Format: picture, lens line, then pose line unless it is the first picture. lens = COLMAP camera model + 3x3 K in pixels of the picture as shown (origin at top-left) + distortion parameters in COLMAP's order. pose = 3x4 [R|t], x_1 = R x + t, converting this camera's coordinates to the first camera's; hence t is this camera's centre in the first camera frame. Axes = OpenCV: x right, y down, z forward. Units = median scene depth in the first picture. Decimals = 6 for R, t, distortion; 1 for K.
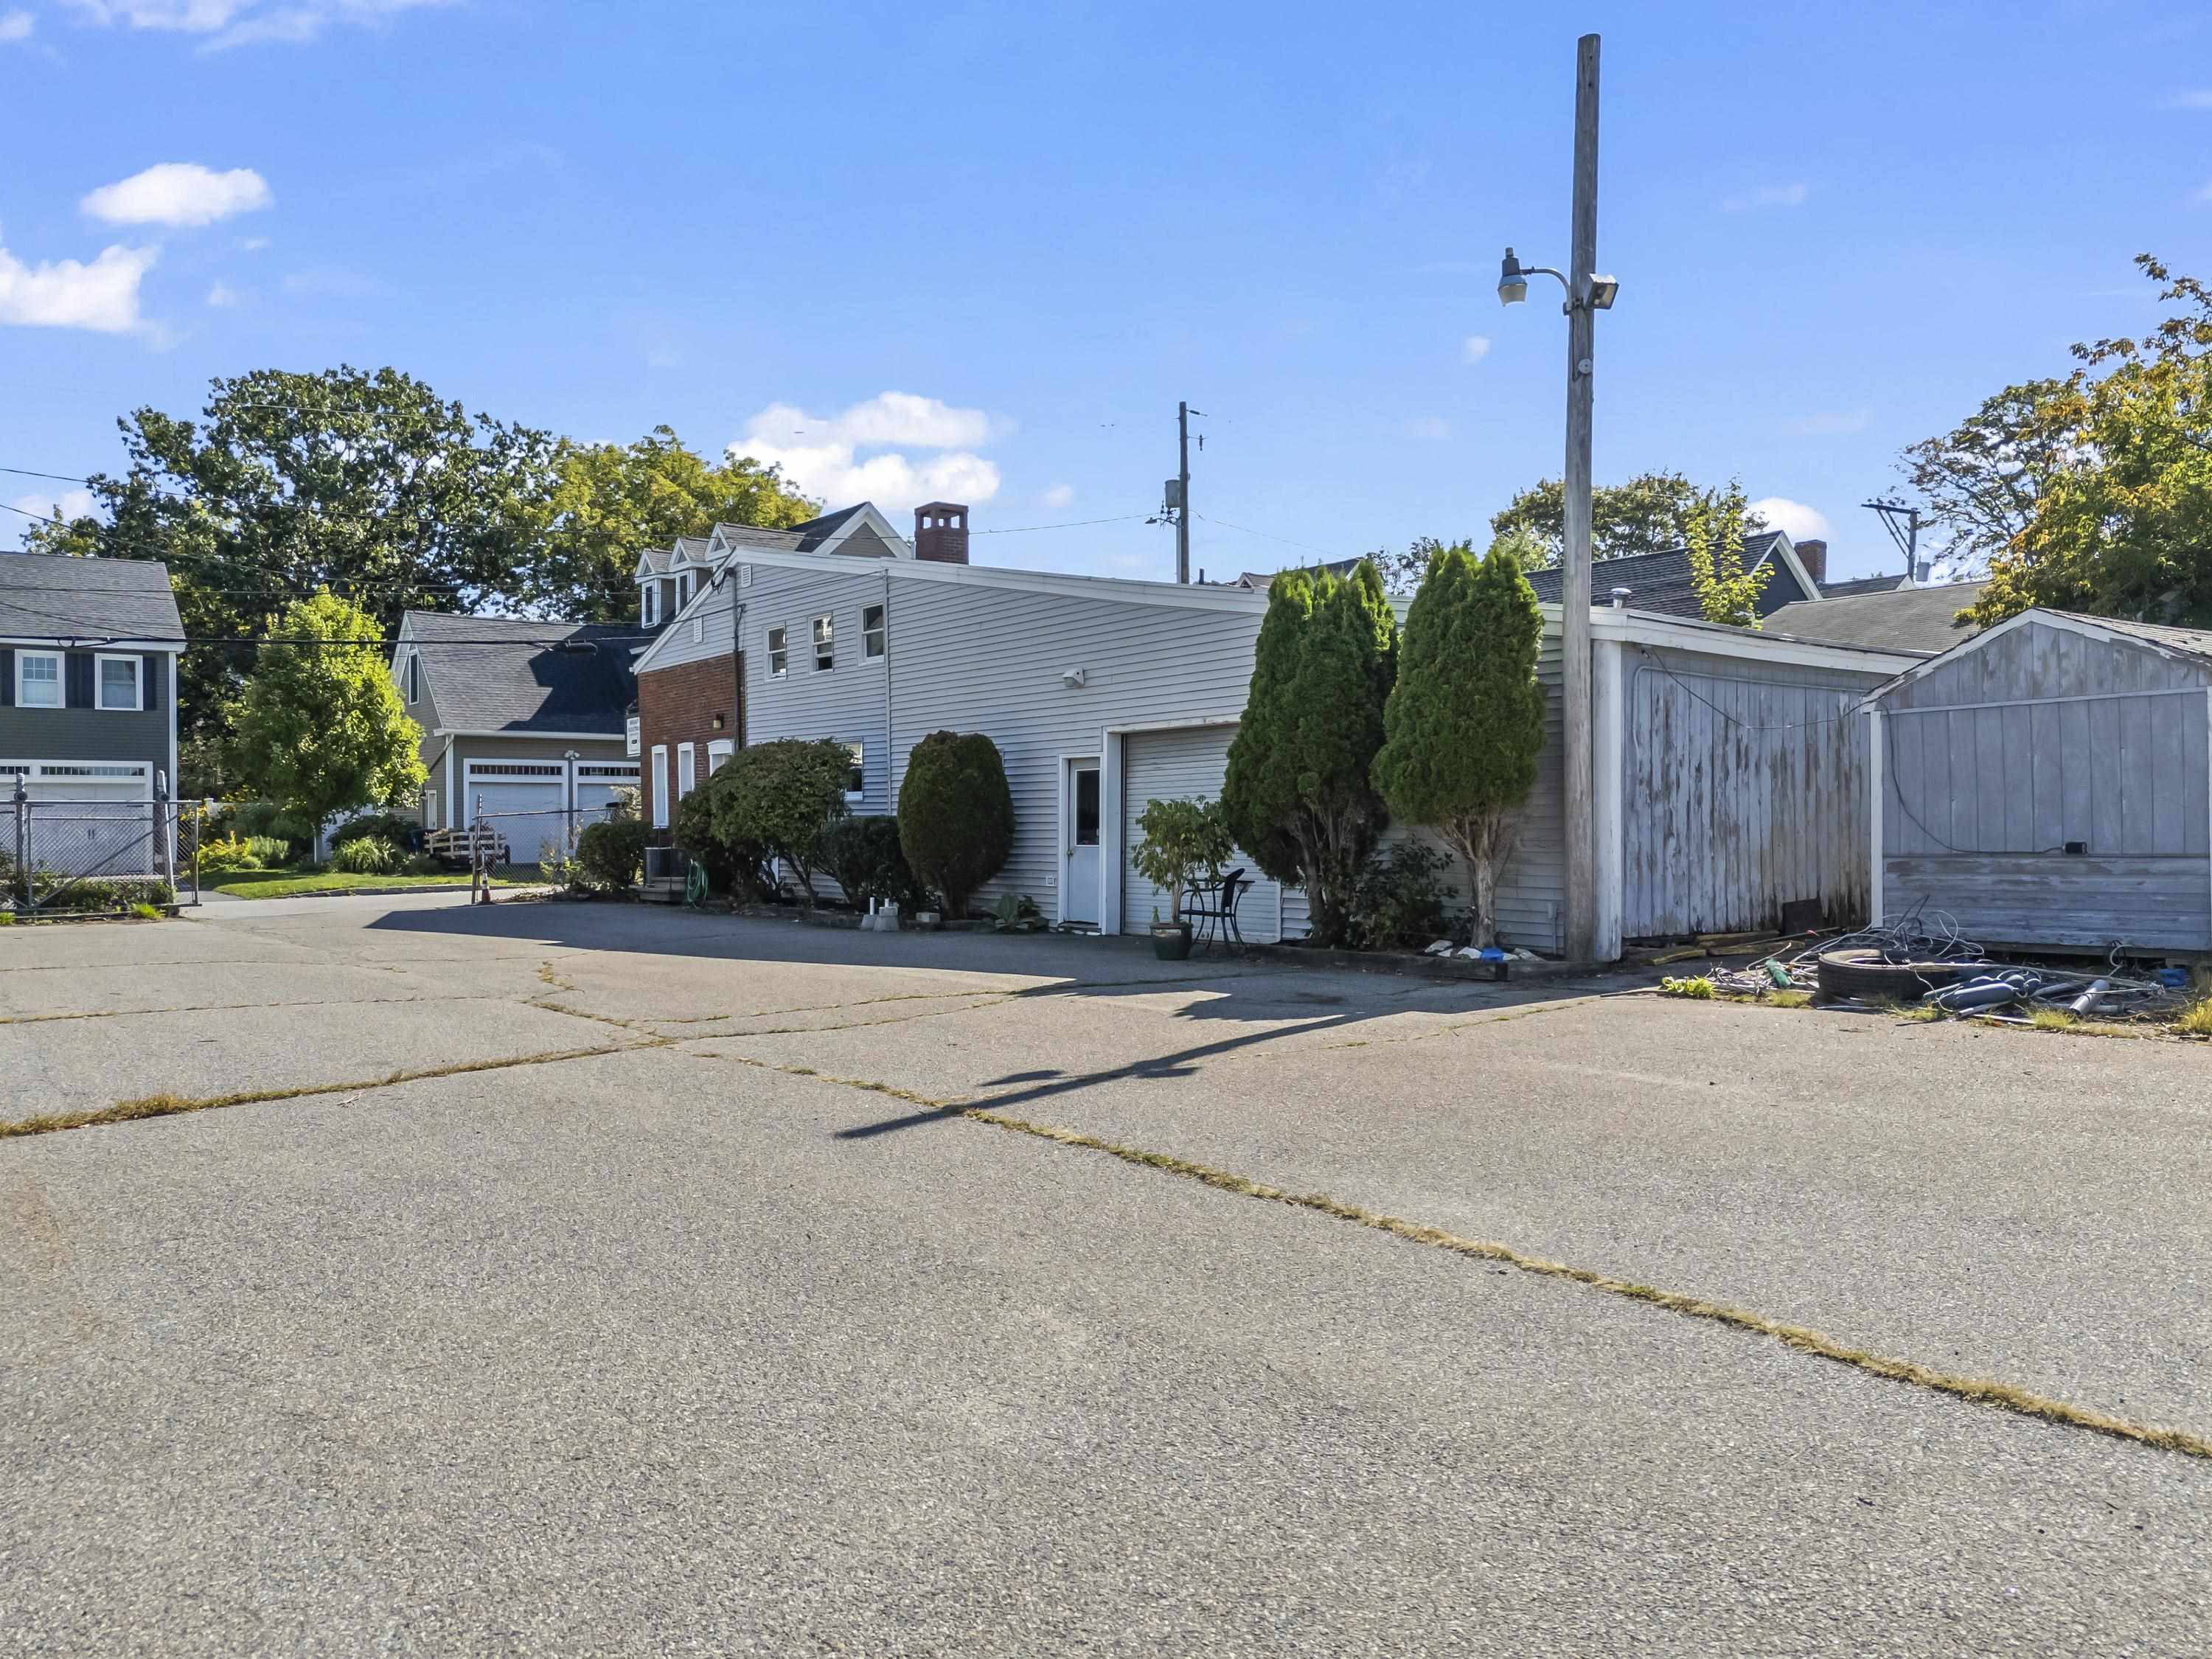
lens RADIAL K [[1630.0, 0, 1103.5], [0, 1630.0, 819.0], [0, 0, 1]] dist [0.072882, -0.064620]
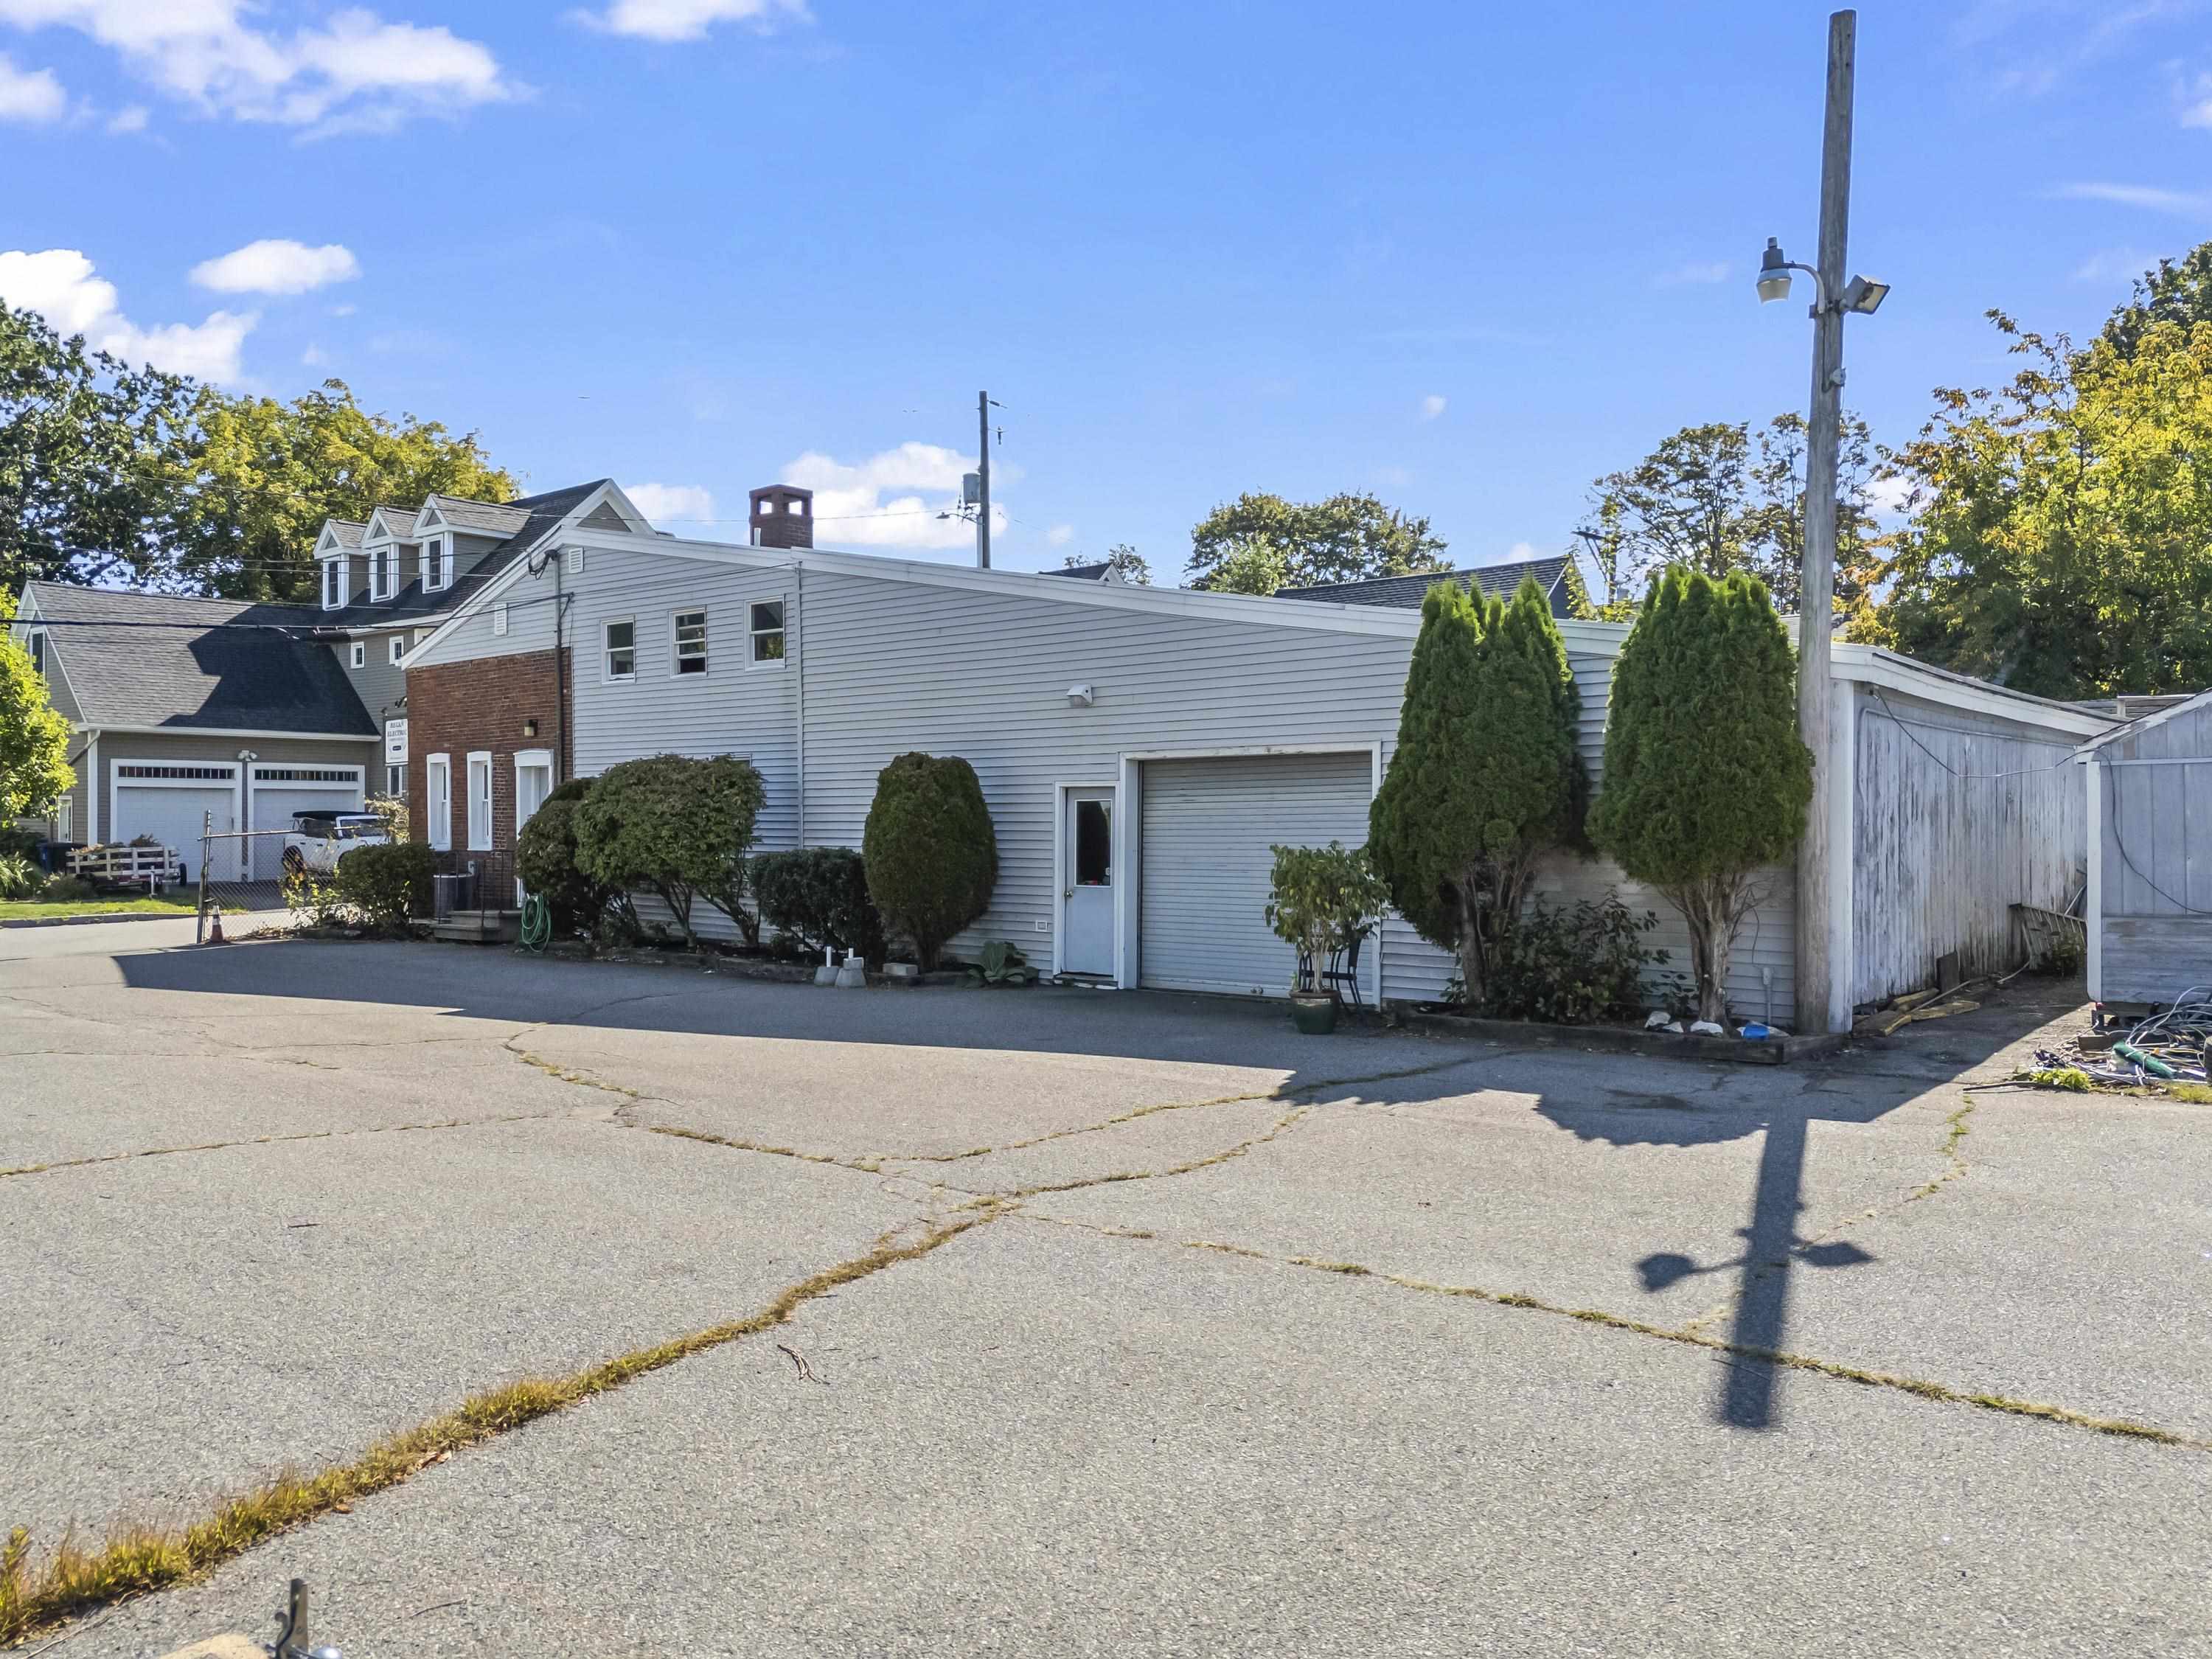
lens RADIAL K [[1630.0, 0, 1103.5], [0, 1630.0, 819.0], [0, 0, 1]] dist [0.072882, -0.064620]
pose [[0.974484, 0.004035, 0.224421, -0.094672], [-0.004292, 0.999991, 0.000657, -0.009765], [-0.224416, -0.001603, 0.974492, 0.065668]]
